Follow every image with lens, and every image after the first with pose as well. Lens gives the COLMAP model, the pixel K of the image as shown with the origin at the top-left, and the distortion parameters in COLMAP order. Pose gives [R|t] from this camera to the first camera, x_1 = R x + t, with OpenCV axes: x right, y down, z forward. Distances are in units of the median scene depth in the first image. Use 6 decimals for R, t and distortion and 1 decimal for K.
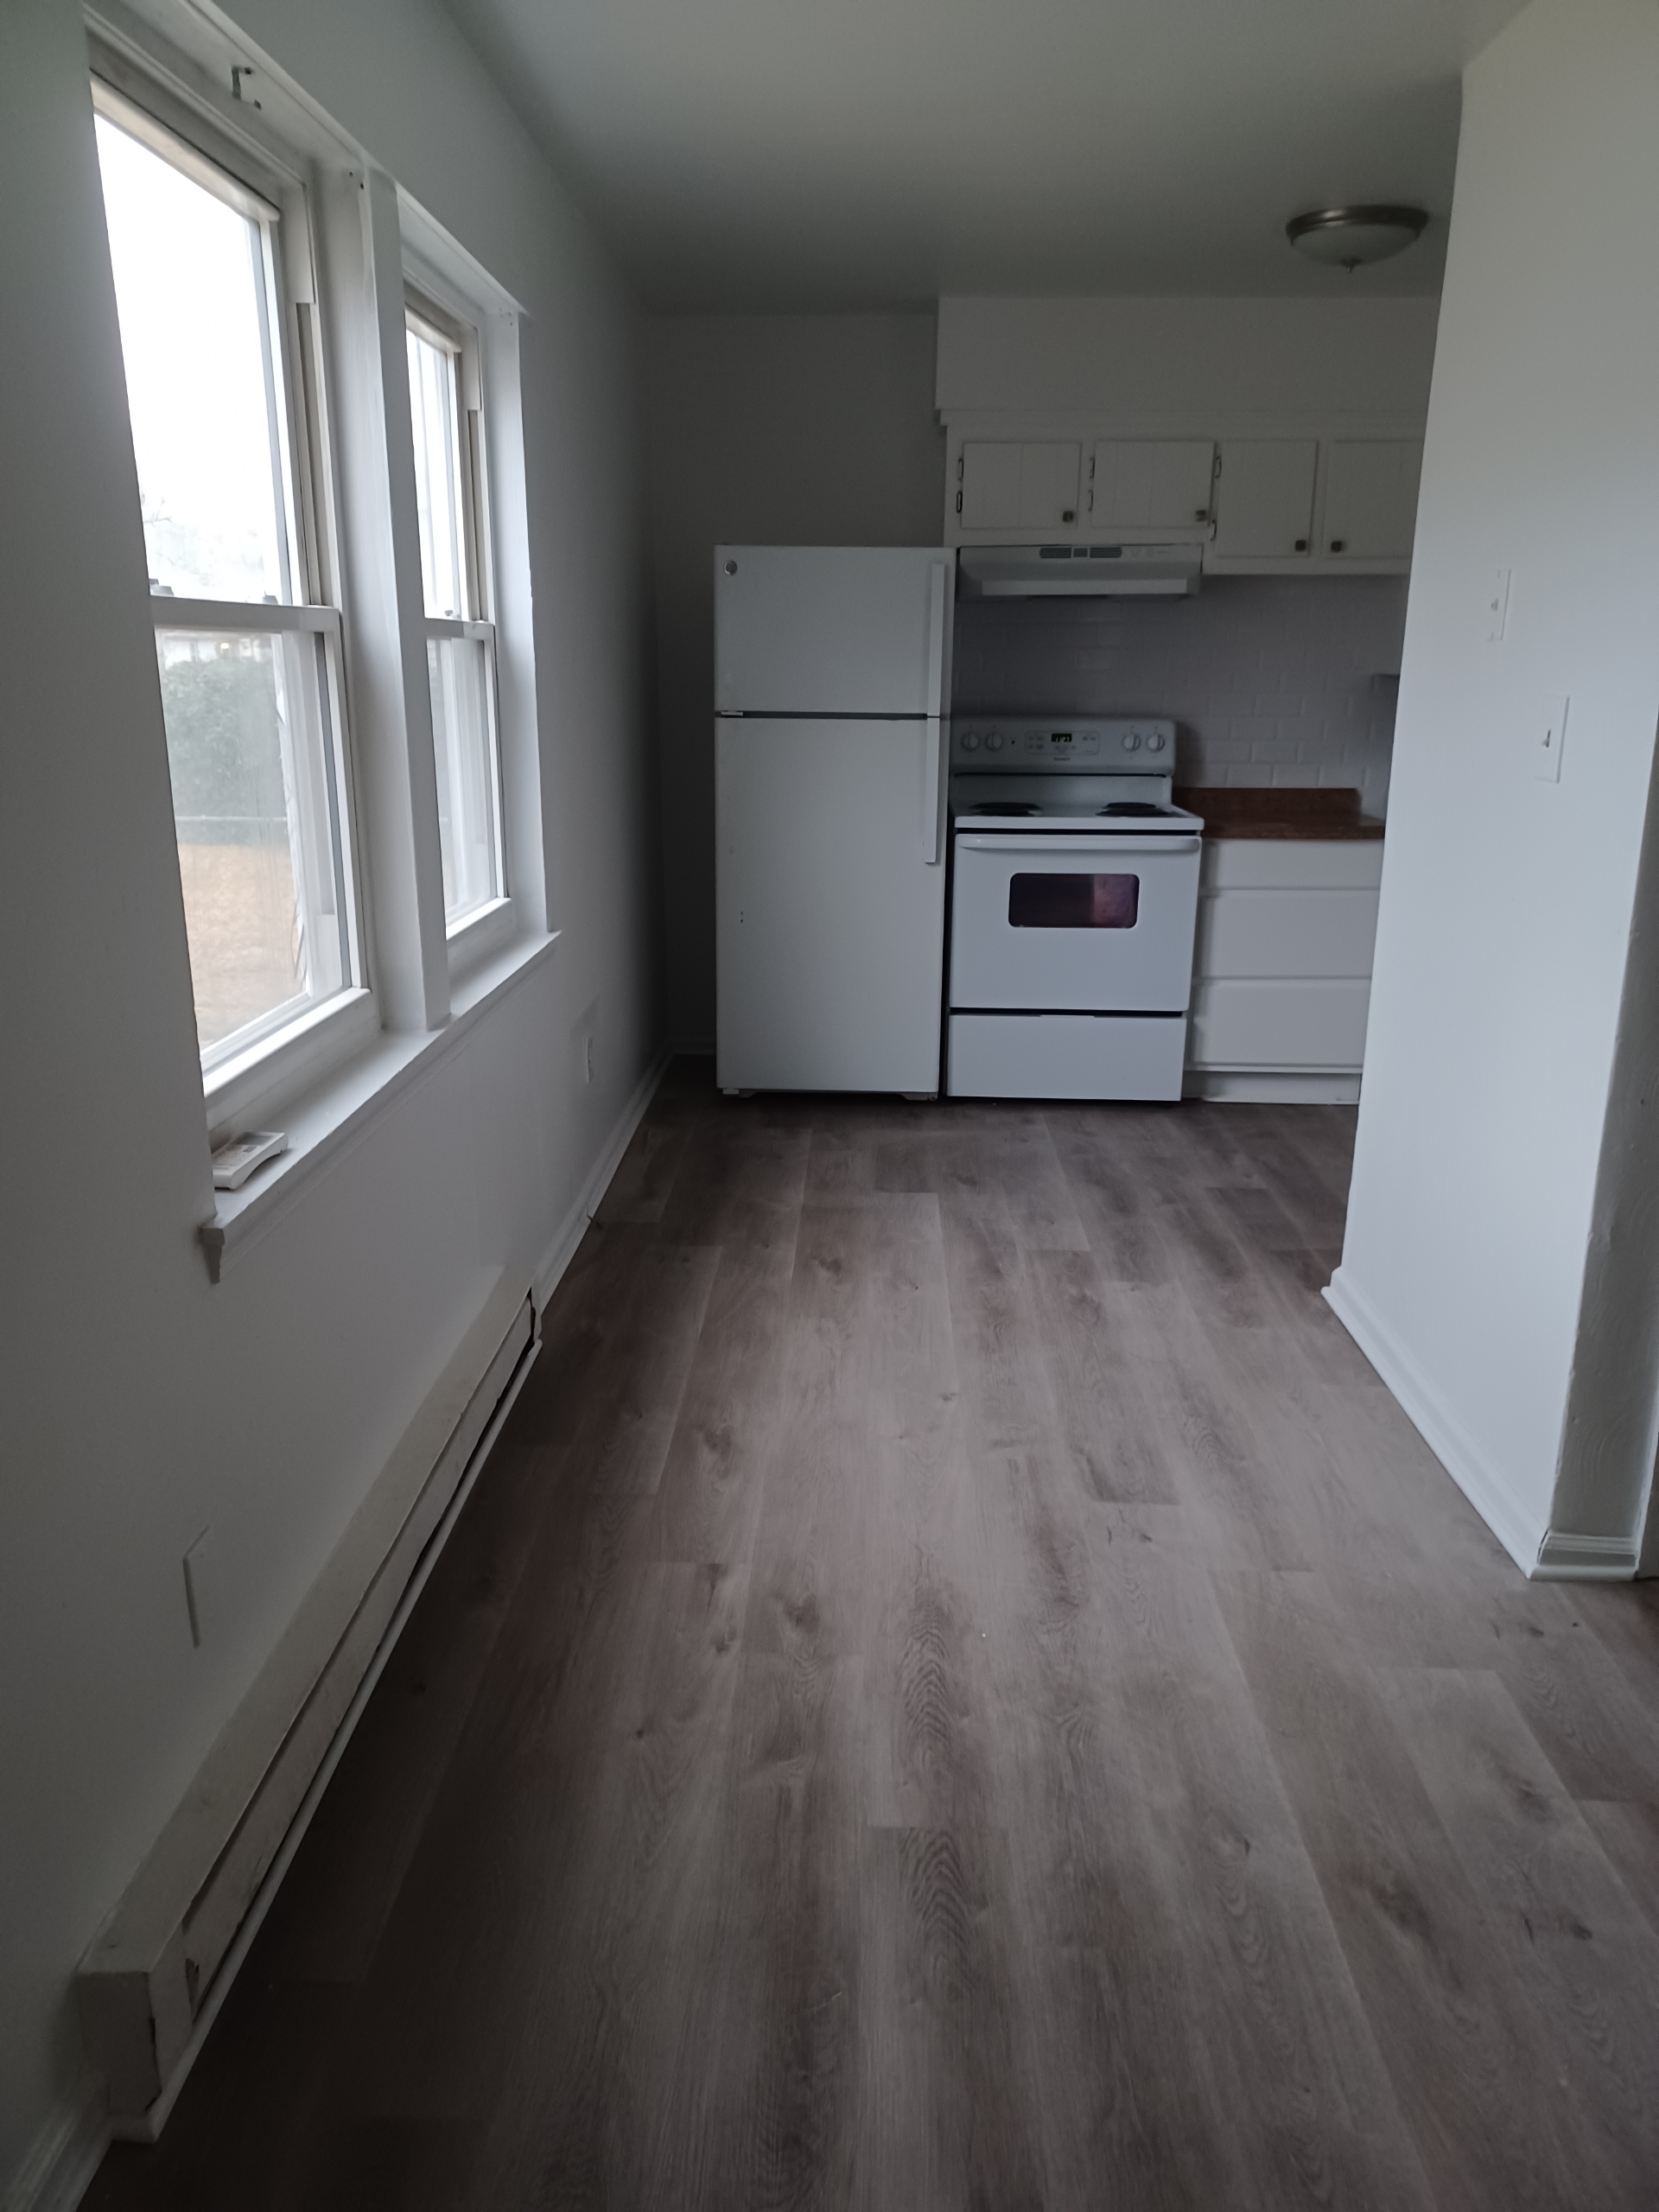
lens RADIAL K [[1629.1, 0, 837.2], [0, 1629.1, 1107.4], [0, 0, 1]] dist [0.019950, 0.000014]
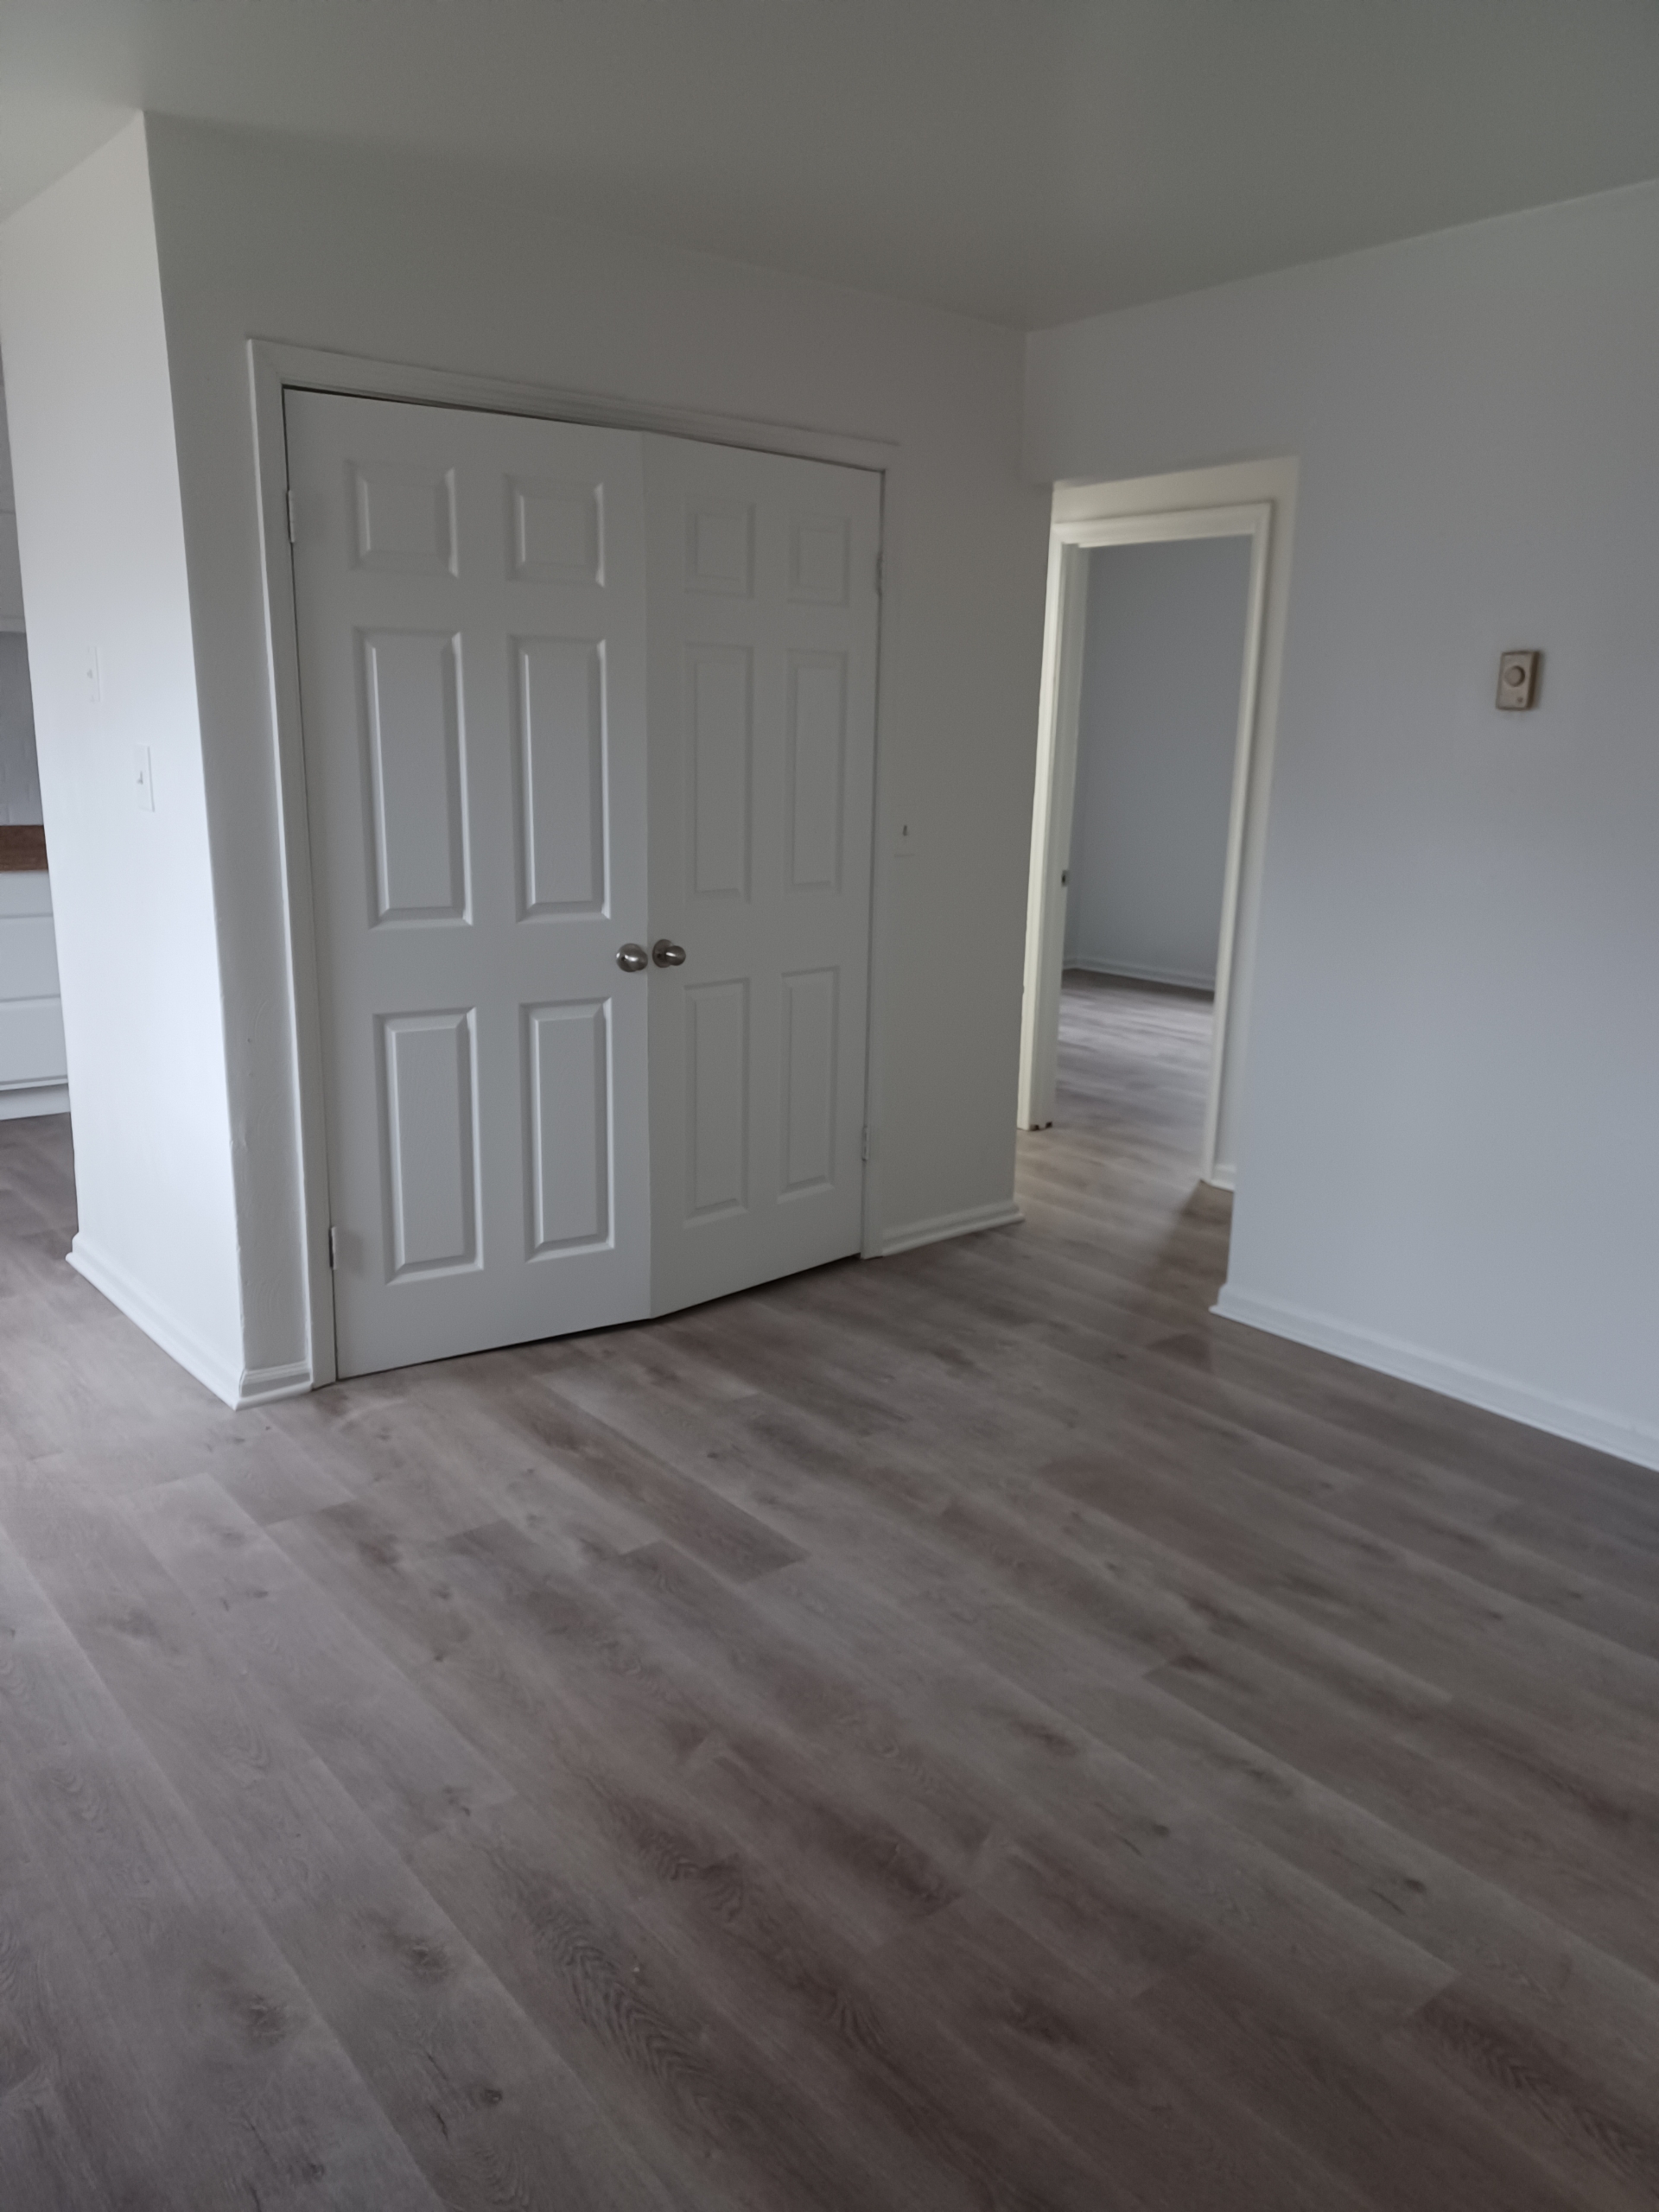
lens RADIAL K [[1629.1, 0, 771.4], [0, 1629.1, 1108.8], [0, 0, 1]] dist [0.019950, 0.000014]
pose [[0.774084, -0.159593, 0.612637, -0.011637], [0.171135, 0.984427, 0.040210, 0.069364], [-0.609514, 0.073718, 0.789341, -0.321535]]
